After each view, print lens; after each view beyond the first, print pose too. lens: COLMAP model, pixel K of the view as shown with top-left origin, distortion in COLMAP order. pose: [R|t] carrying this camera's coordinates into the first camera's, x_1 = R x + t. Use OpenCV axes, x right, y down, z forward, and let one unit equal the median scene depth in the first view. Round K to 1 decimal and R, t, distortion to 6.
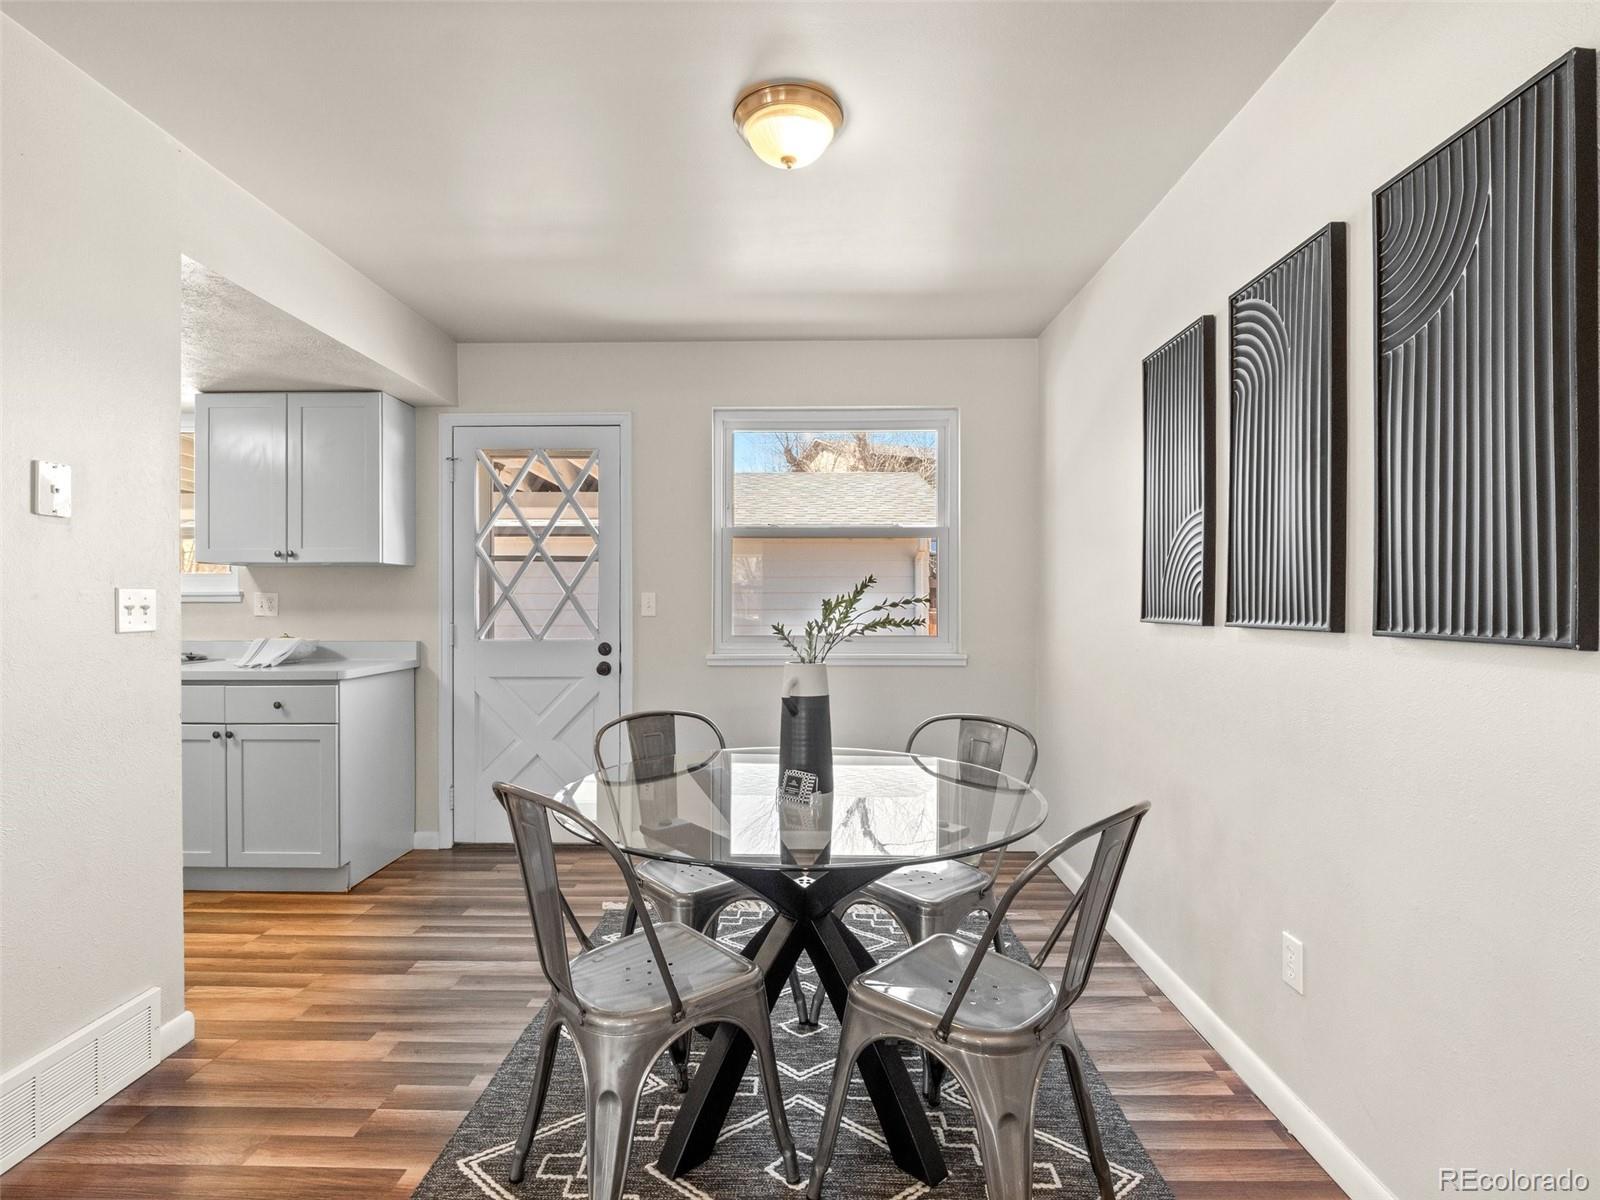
lens RADIAL K [[801.4, 0, 803.7], [0, 801.4, 606.5], [0, 0, 1]] dist [-0.013362, -0.000375]
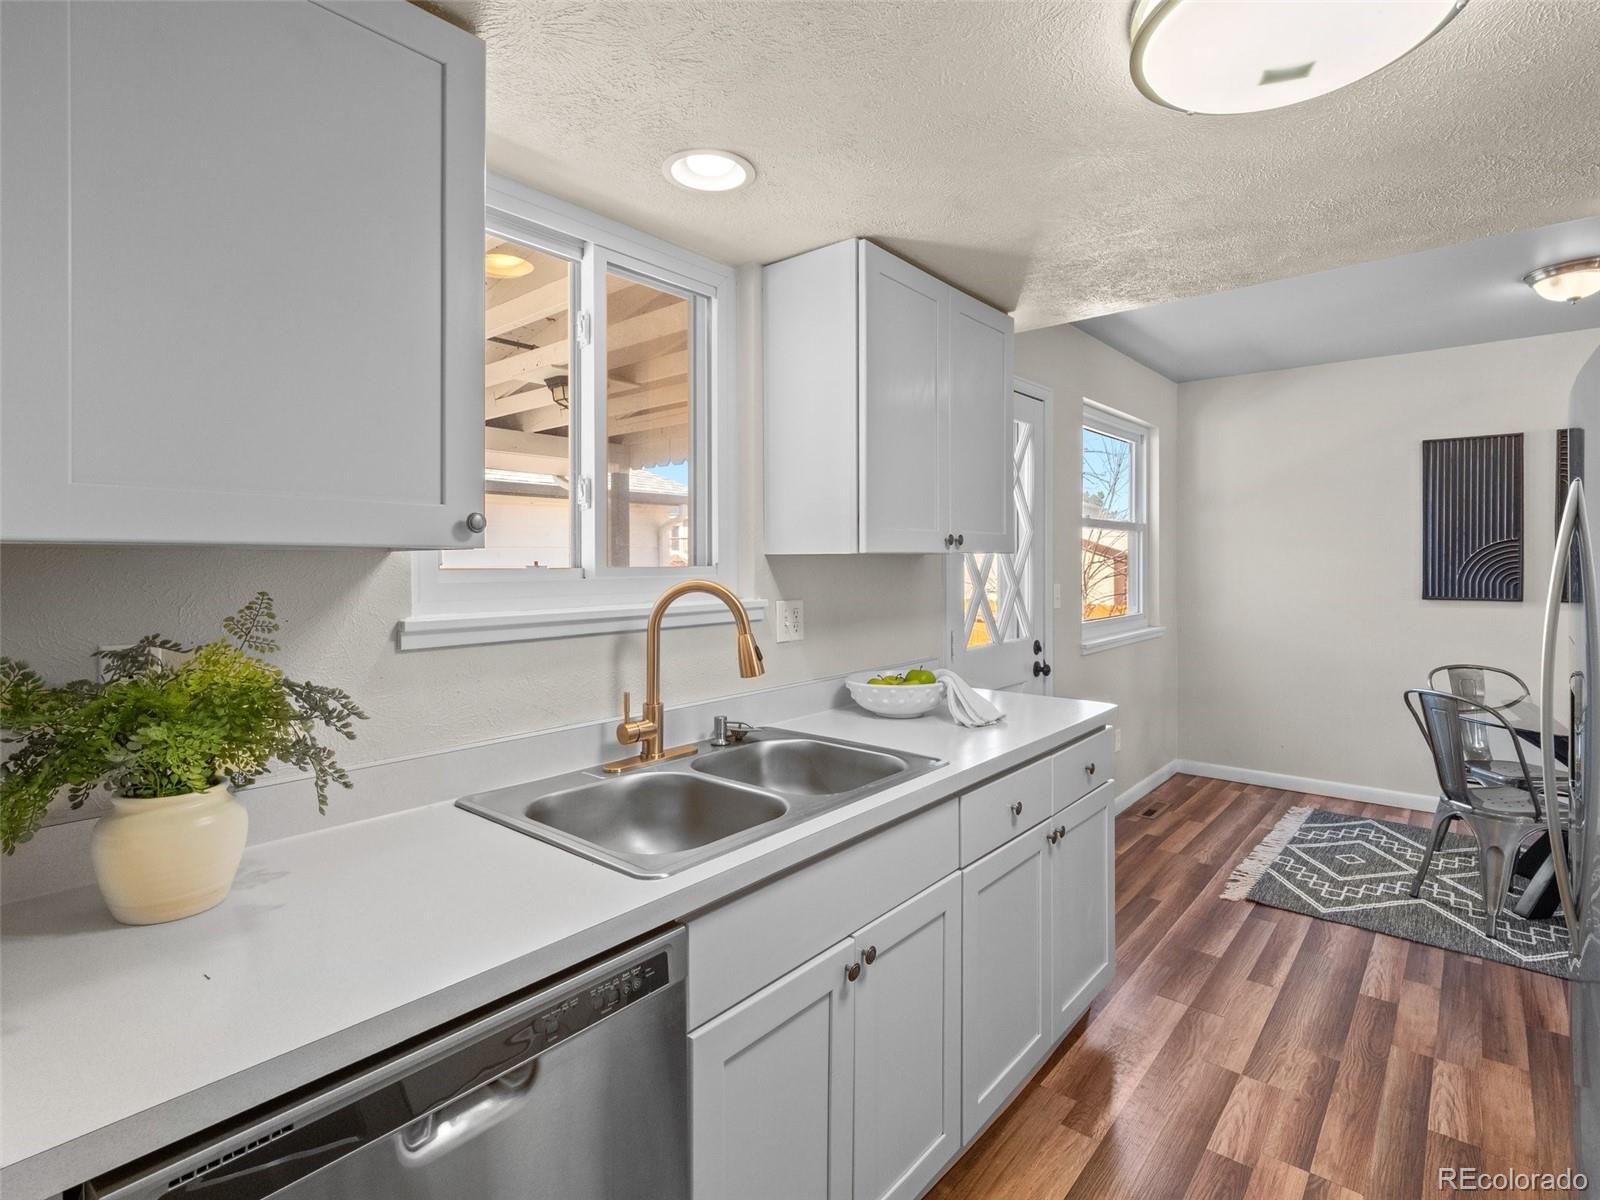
lens RADIAL K [[796.9, 0, 803.0], [0, 796.9, 566.9], [0, 0, 1]] dist [-0.004237, -0.000748]
pose [[0.641682, -0.009290, 0.766914, -1.625713], [0.010813, 0.999937, 0.003065, -0.063579], [-0.766894, 0.006326, 0.641742, 0.911953]]
